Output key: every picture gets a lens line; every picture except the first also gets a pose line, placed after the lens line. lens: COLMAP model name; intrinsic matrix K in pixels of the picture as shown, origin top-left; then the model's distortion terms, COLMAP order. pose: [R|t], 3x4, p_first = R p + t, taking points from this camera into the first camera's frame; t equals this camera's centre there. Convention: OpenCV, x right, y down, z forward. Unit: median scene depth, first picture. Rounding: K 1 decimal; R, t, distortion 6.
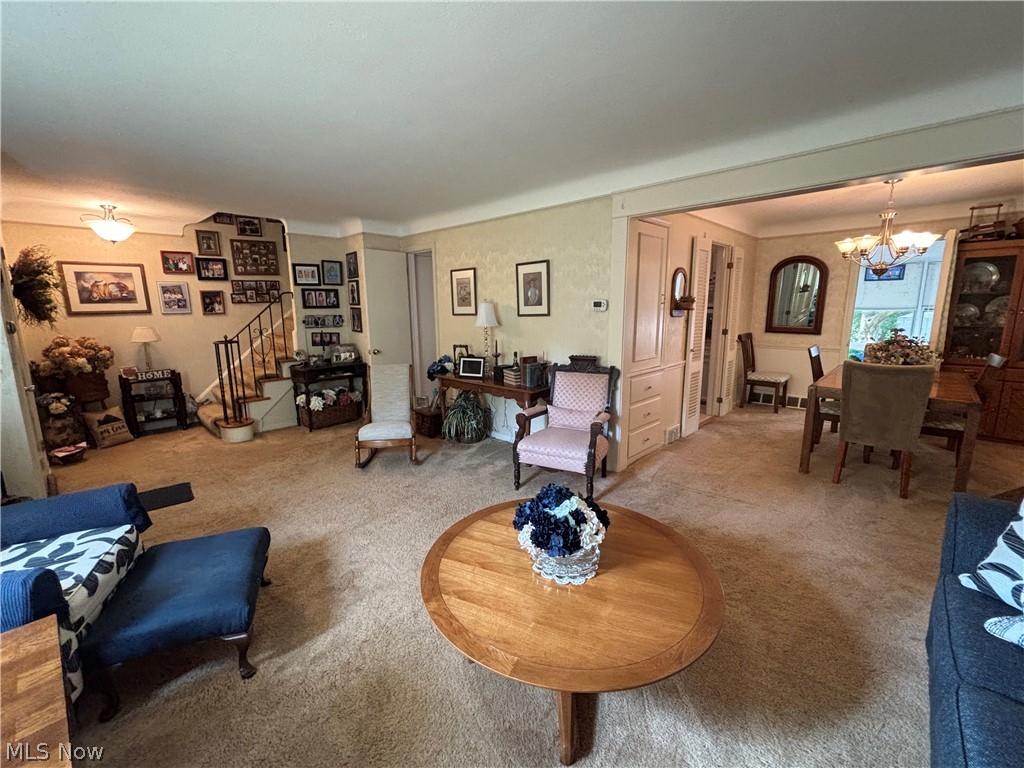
lens RADIAL K [[423.0, 0, 522.5], [0, 423.0, 382.0], [0, 0, 1]] dist [0.004135, 0.001540]
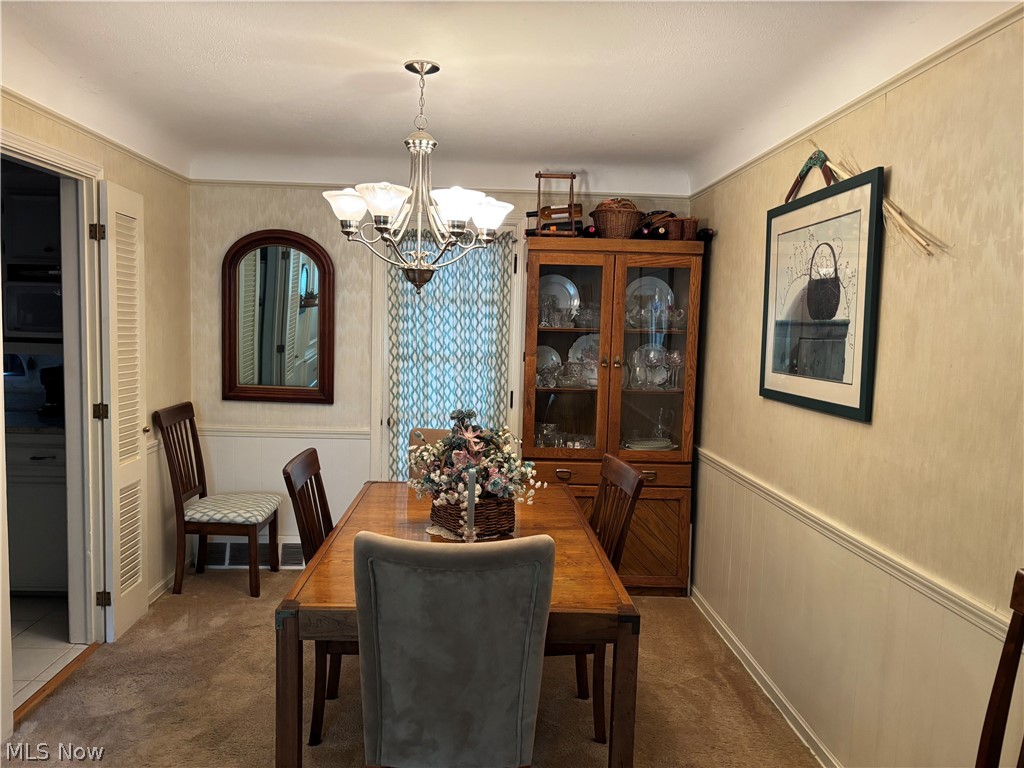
lens RADIAL K [[775.3, 0, 512.2], [0, 775.3, 382.4], [0, 0, 1]] dist [0.000238, -0.004730]
pose [[0.694103, -0.023382, 0.719495, 0.300798], [0.094842, 0.993730, -0.059202, -0.085422], [-0.713600, 0.109331, 0.691969, 0.354006]]
